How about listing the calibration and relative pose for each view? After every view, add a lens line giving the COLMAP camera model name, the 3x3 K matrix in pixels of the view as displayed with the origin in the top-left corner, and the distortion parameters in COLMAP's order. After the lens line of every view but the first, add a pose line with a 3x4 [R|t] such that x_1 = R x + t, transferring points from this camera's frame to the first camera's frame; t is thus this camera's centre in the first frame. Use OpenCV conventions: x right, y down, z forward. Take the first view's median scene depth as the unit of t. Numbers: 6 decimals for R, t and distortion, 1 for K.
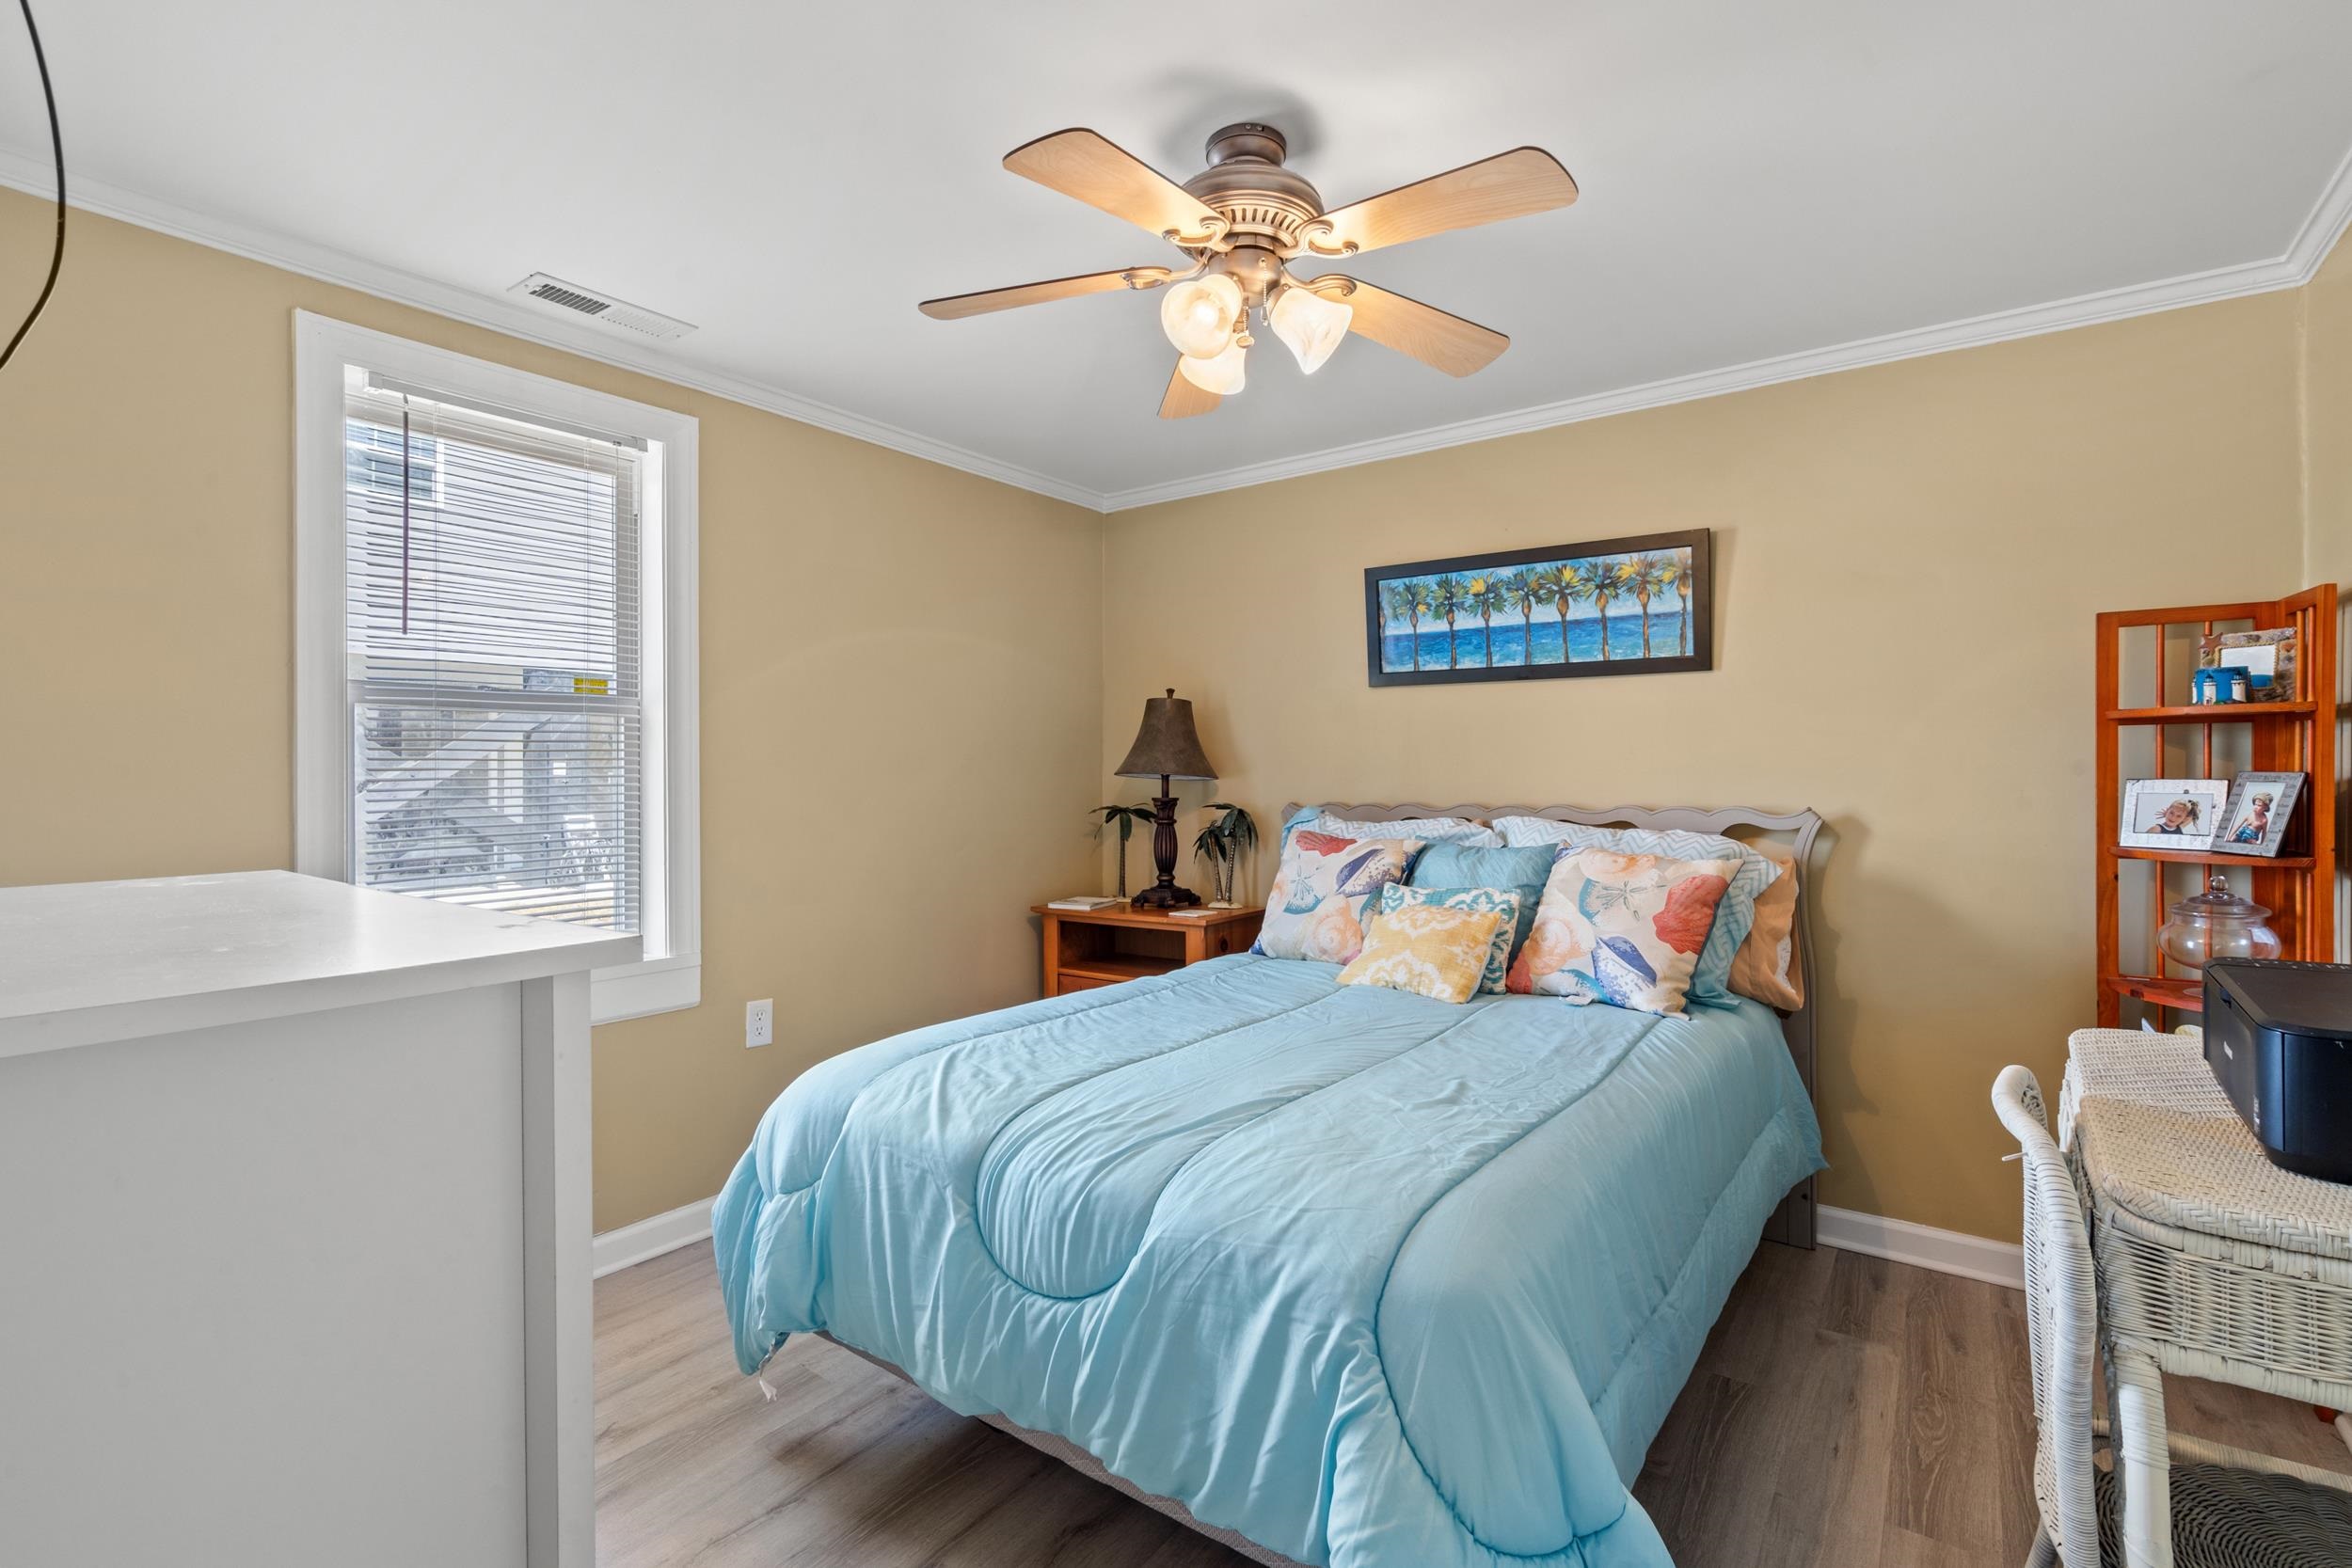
lens RADIAL K [[1070.8, 0, 1178.2], [0, 1070.8, 773.0], [0, 0, 1]] dist [-0.005646, 0.002445]
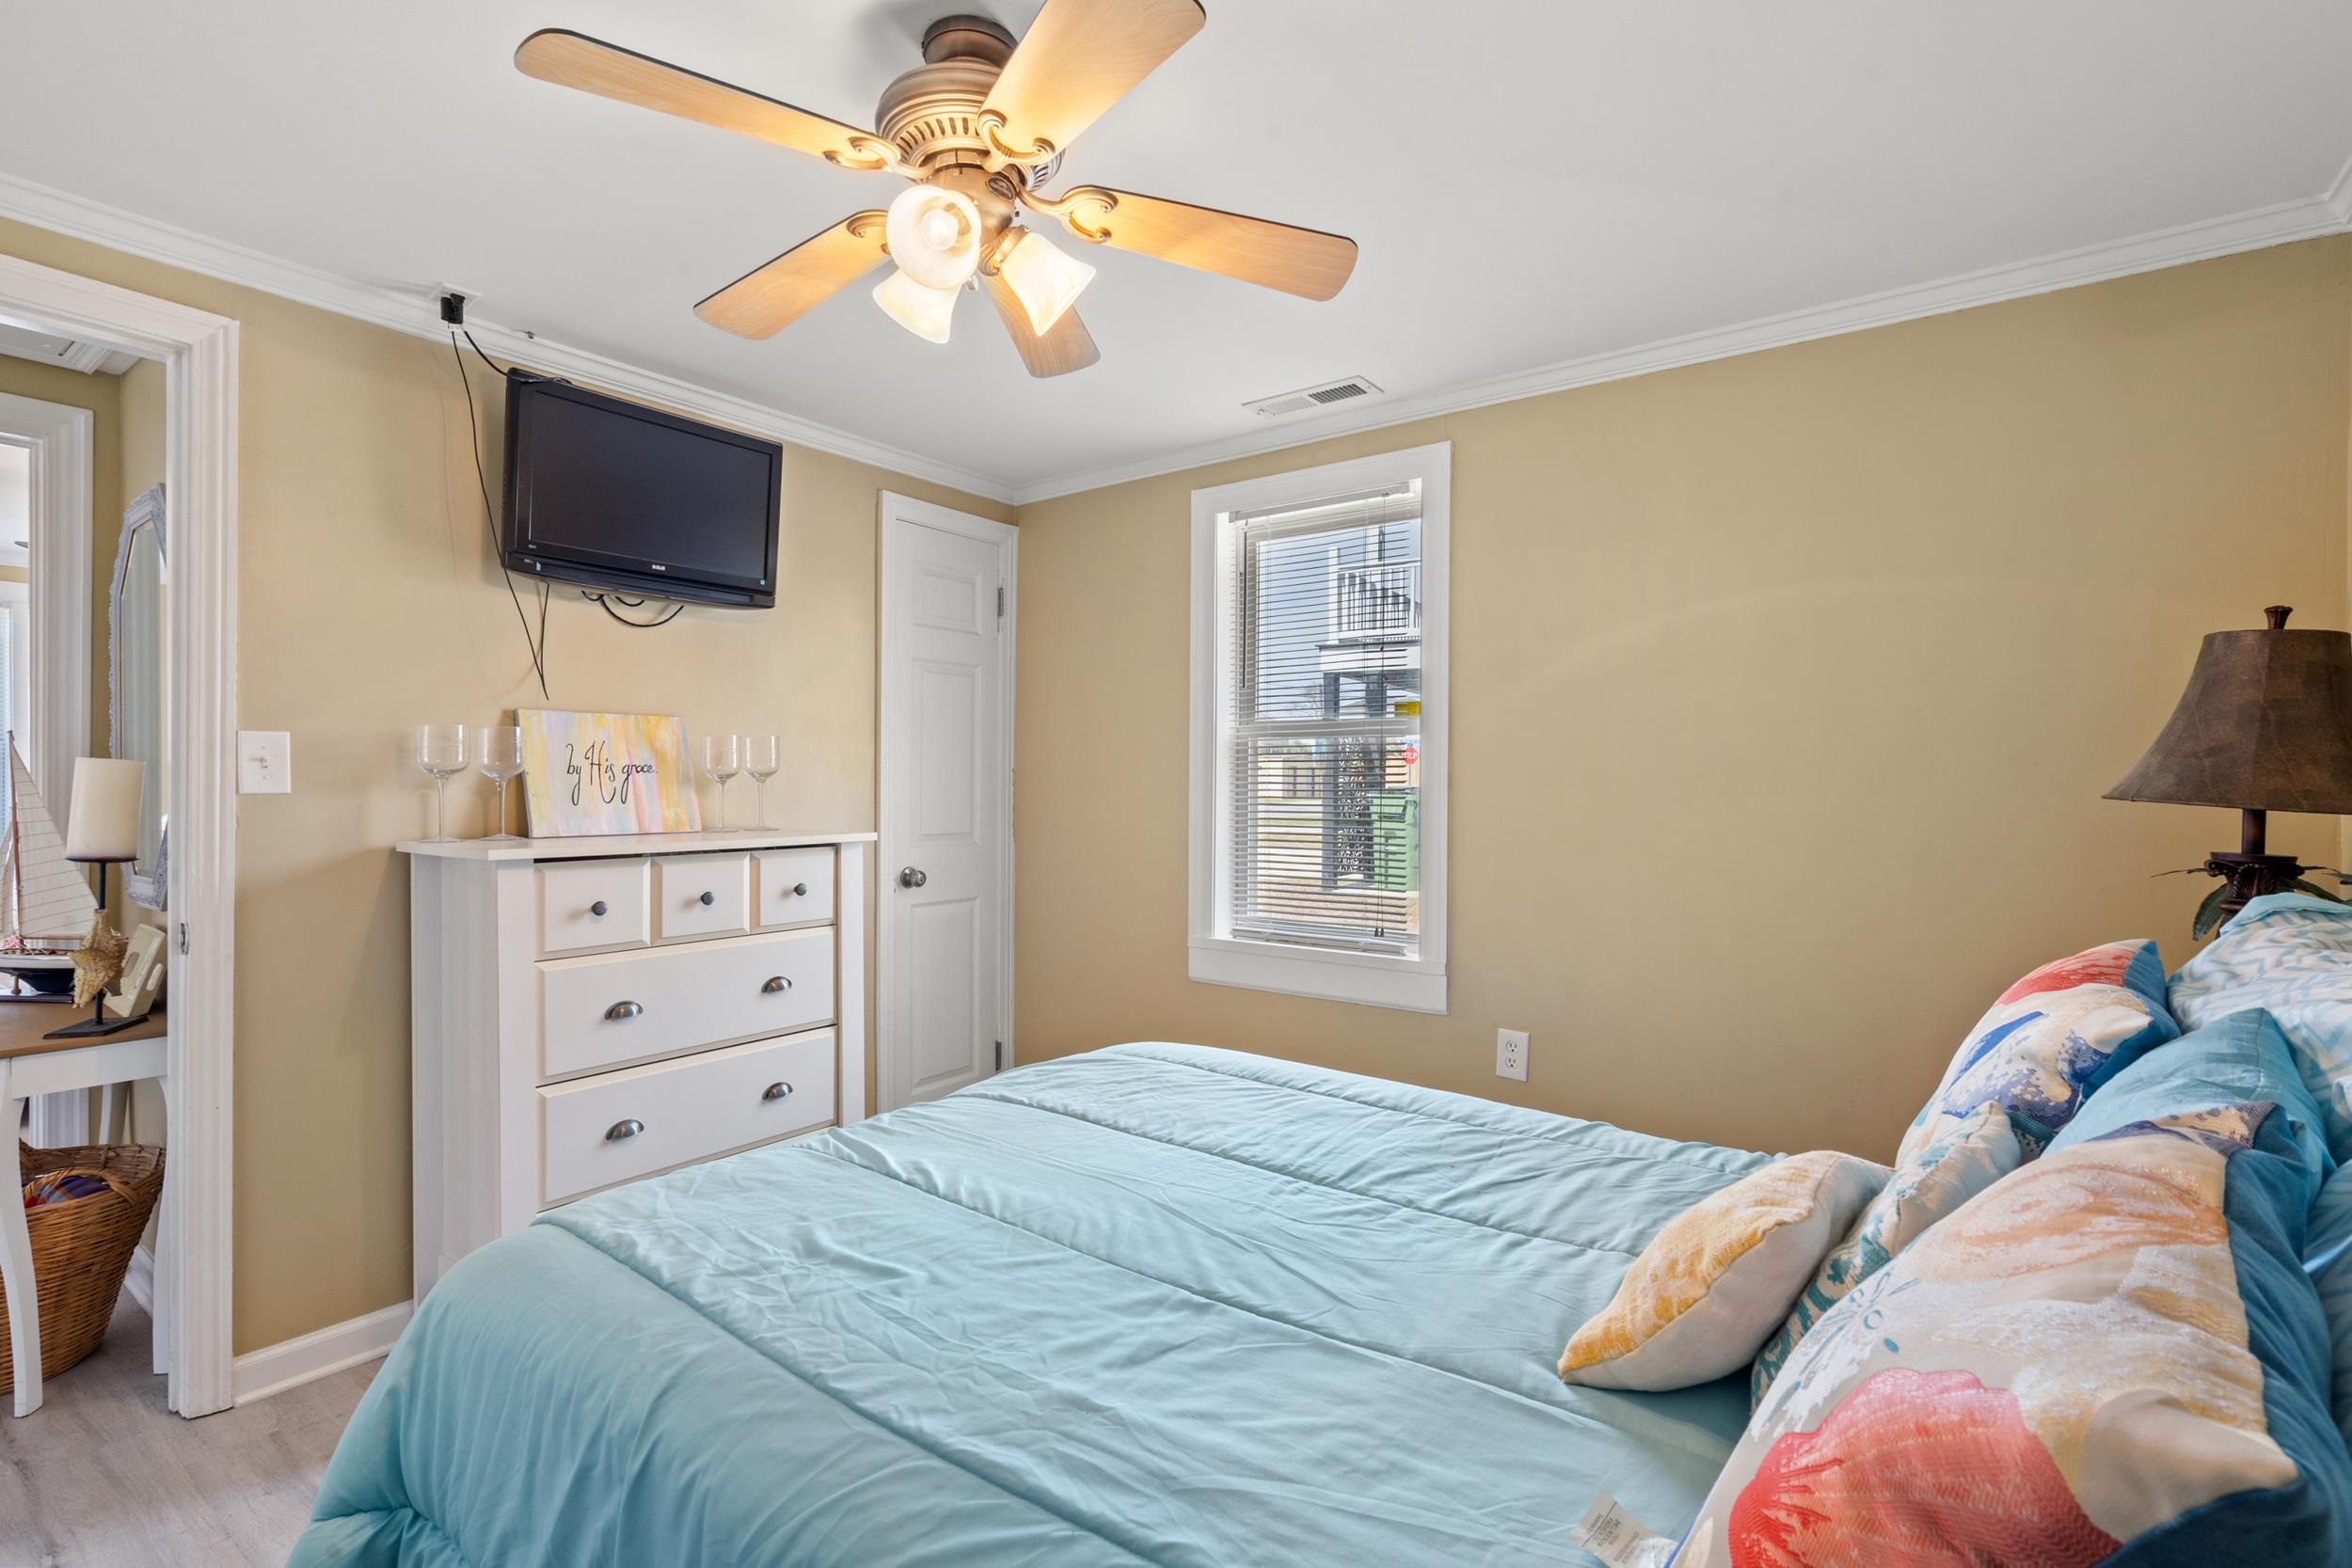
lens RADIAL K [[1070.8, 0, 1168.3], [0, 1070.8, 781.3], [0, 0, 1]] dist [-0.005646, 0.002445]
pose [[0.002461, 0.004856, -0.999985, 0.844693], [-0.006058, 0.999970, 0.004841, -0.013910], [0.999979, 0.006046, 0.002491, 1.070440]]
